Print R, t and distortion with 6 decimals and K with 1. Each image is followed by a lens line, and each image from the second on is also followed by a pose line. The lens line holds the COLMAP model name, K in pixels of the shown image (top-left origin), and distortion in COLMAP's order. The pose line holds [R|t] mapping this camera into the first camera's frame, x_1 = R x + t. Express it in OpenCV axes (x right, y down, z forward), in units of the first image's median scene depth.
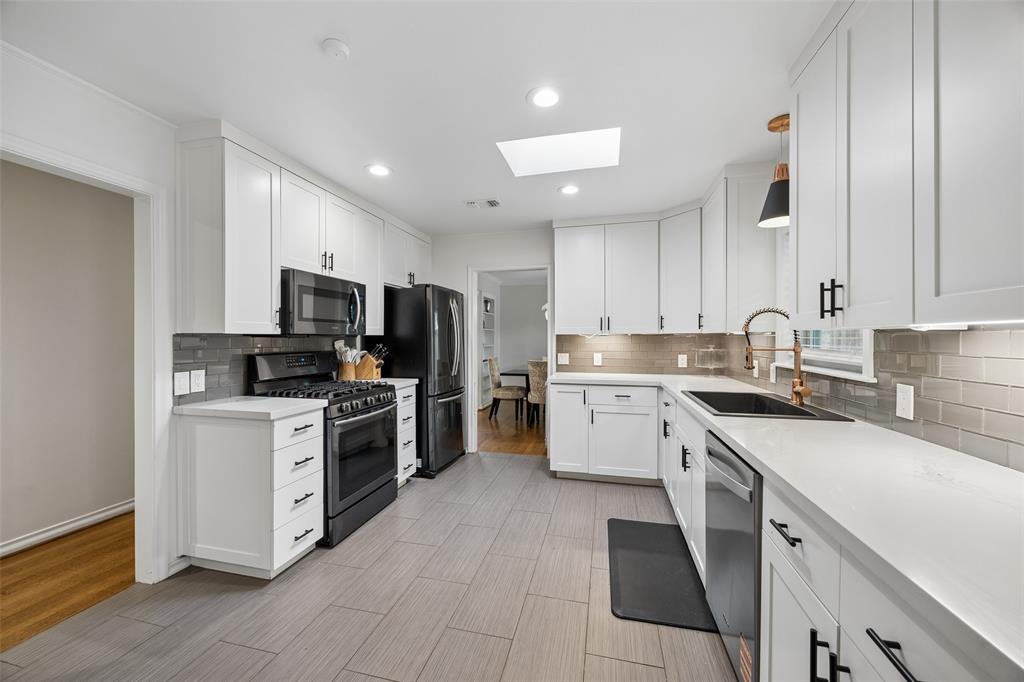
lens RADIAL K [[389.7, 0, 510.0], [0, 389.7, 339.4], [0, 0, 1]] dist [-0.002932, -0.000250]
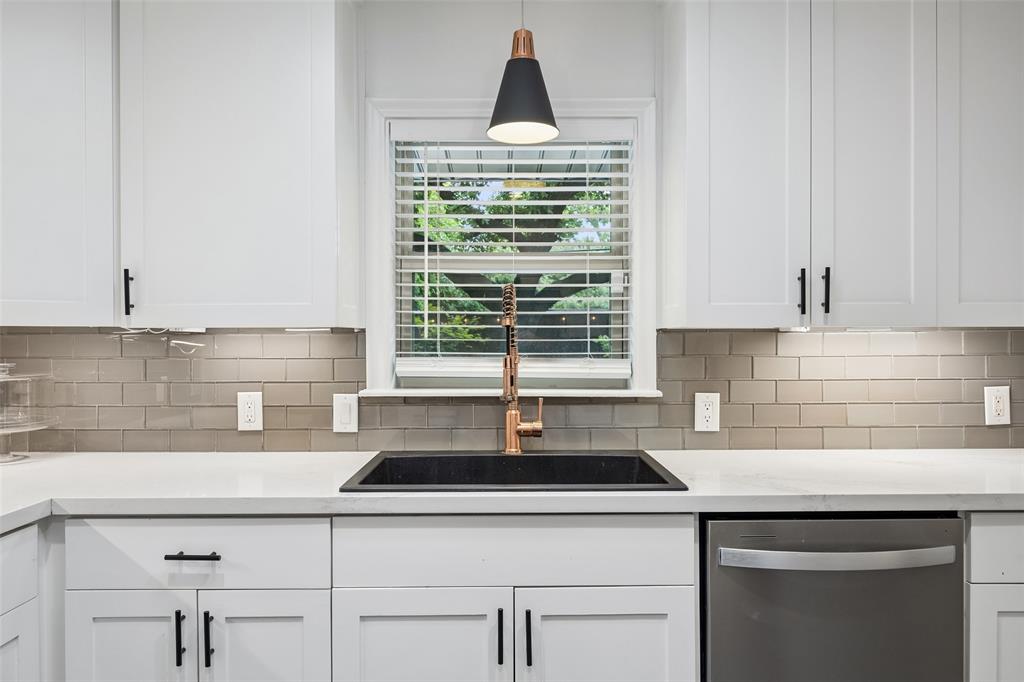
lens RADIAL K [[689.5, 0, 505.7], [0, 689.5, 345.1], [0, 0, 1]] dist [-0.001128, 0.000164]
pose [[-0.246207, -0.003540, 0.969211, -0.176969], [0.006603, 0.999964, 0.005330, -0.001336], [-0.969195, 0.007712, -0.246175, 0.857935]]
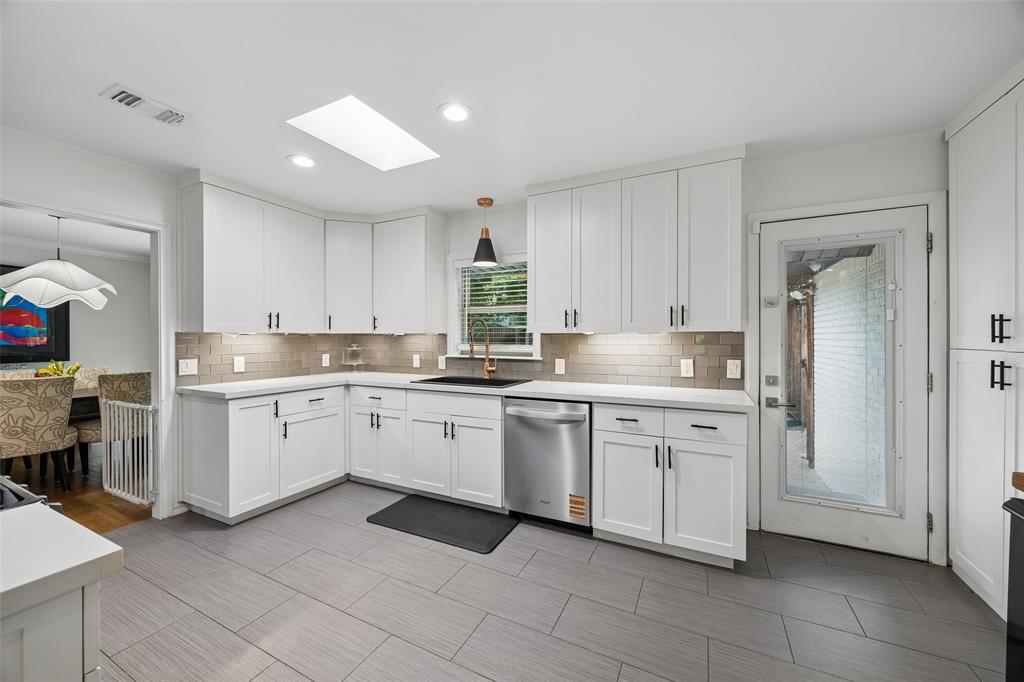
lens RADIAL K [[389.7, 0, 504.7], [0, 389.7, 339.5], [0, 0, 1]] dist [-0.002932, -0.000250]
pose [[0.221440, 0.001188, 0.975173, -0.564944], [0.002568, 0.999995, -0.001801, 0.004578], [-0.975171, 0.002903, 0.221436, 0.384359]]
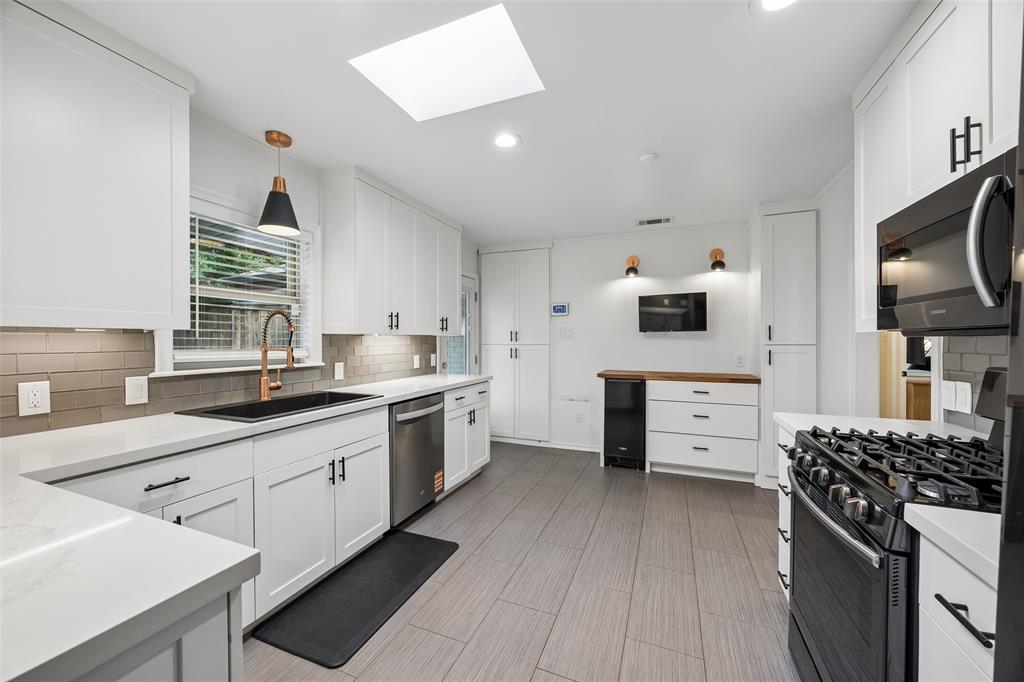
lens RADIAL K [[389.7, 0, 511.5], [0, 389.7, 342.1], [0, 0, 1]] dist [-0.002932, -0.000250]
pose [[-0.990787, 0.002685, 0.135402, -0.056550], [0.003982, 0.999949, 0.009308, -0.001212], [-0.135370, 0.009762, -0.990747, 1.339467]]
